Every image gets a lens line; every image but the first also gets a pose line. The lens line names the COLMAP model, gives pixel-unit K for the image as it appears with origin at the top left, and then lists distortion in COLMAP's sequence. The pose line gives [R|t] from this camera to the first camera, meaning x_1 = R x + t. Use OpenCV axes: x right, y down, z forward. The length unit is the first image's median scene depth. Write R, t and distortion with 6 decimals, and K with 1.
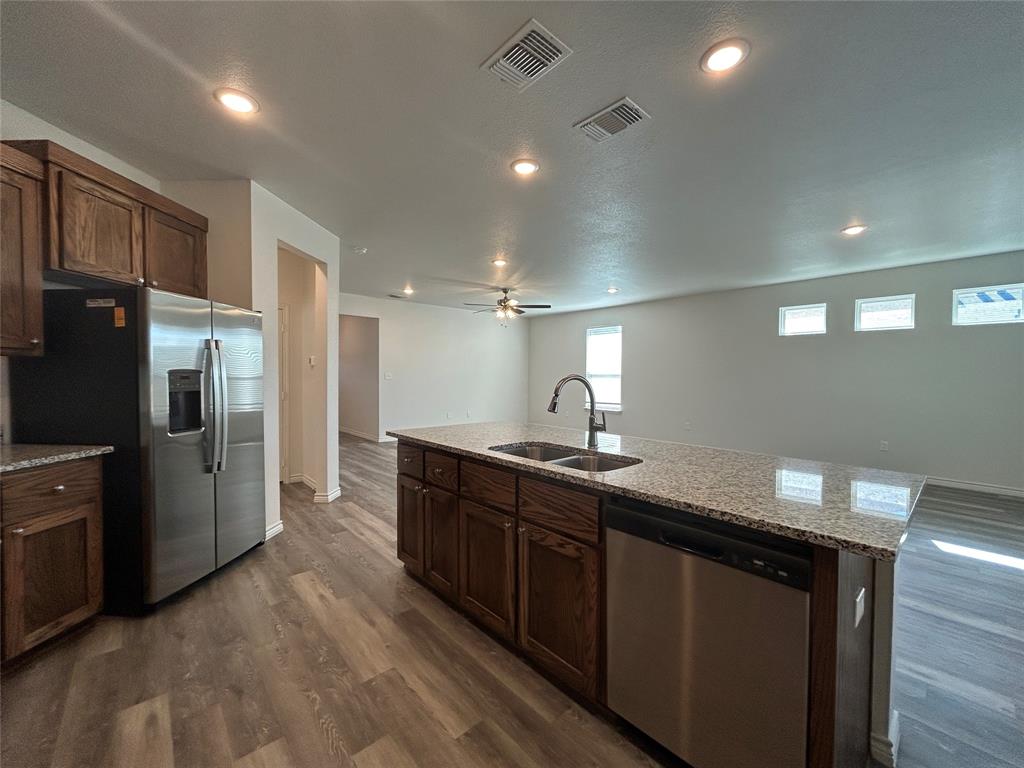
lens RADIAL K [[412.0, 0, 514.3], [0, 412.0, 382.9], [0, 0, 1]] dist [0.002561, -0.000831]
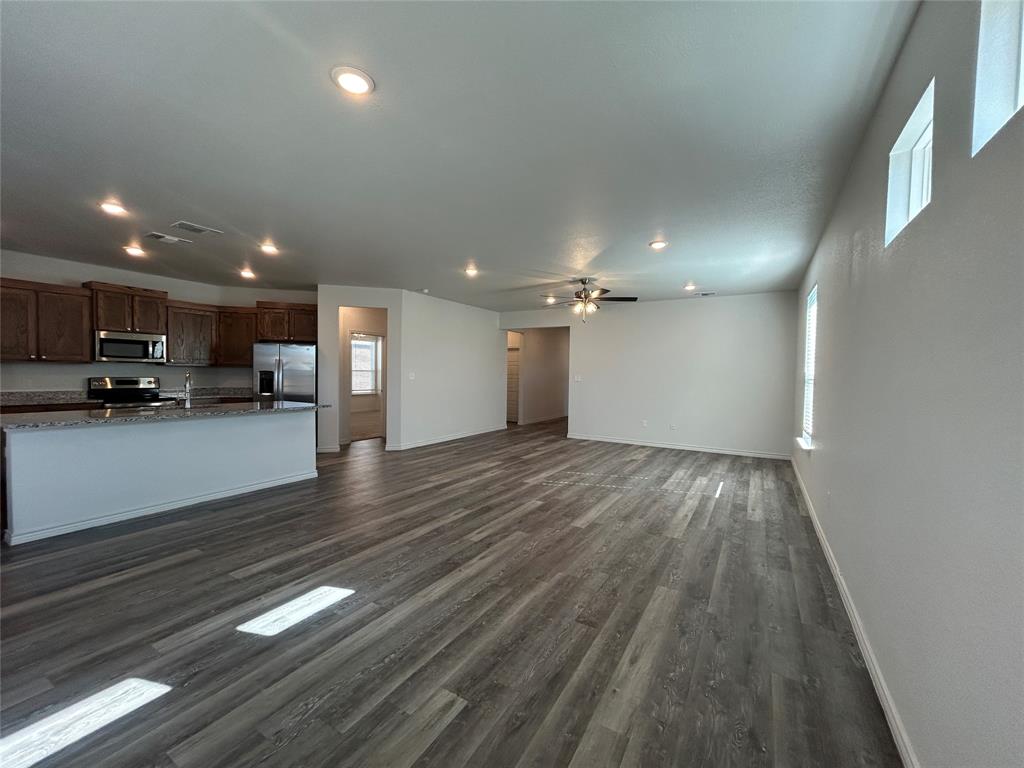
lens RADIAL K [[412.0, 0, 512.3], [0, 412.0, 386.5], [0, 0, 1]] dist [0.002561, -0.000831]
pose [[0.289463, 0.027495, -0.956794, 2.410784], [-0.033069, 0.999278, 0.018711, -0.032538], [0.956618, 0.026224, 0.290164, 1.854987]]
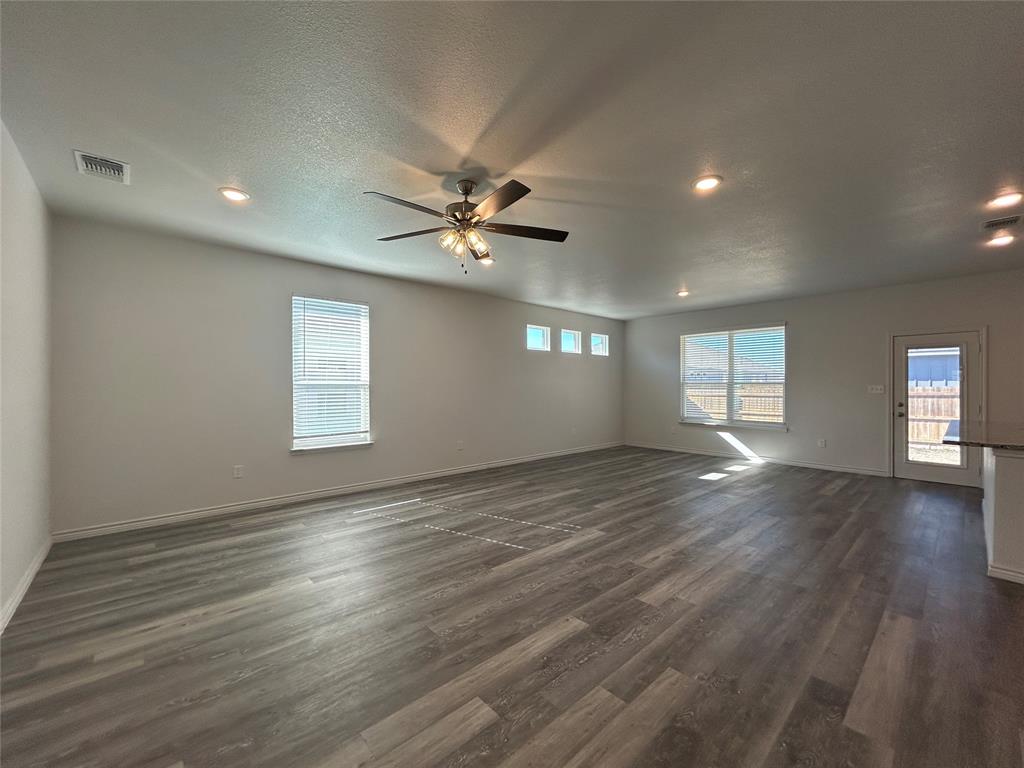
lens RADIAL K [[412.0, 0, 512.1], [0, 412.0, 385.4], [0, 0, 1]] dist [0.002561, -0.000831]
pose [[0.003890, -0.008255, 0.999958, -1.371620], [0.021325, 0.999739, 0.008170, -0.072156], [-0.999765, 0.021292, 0.004065, 2.940734]]
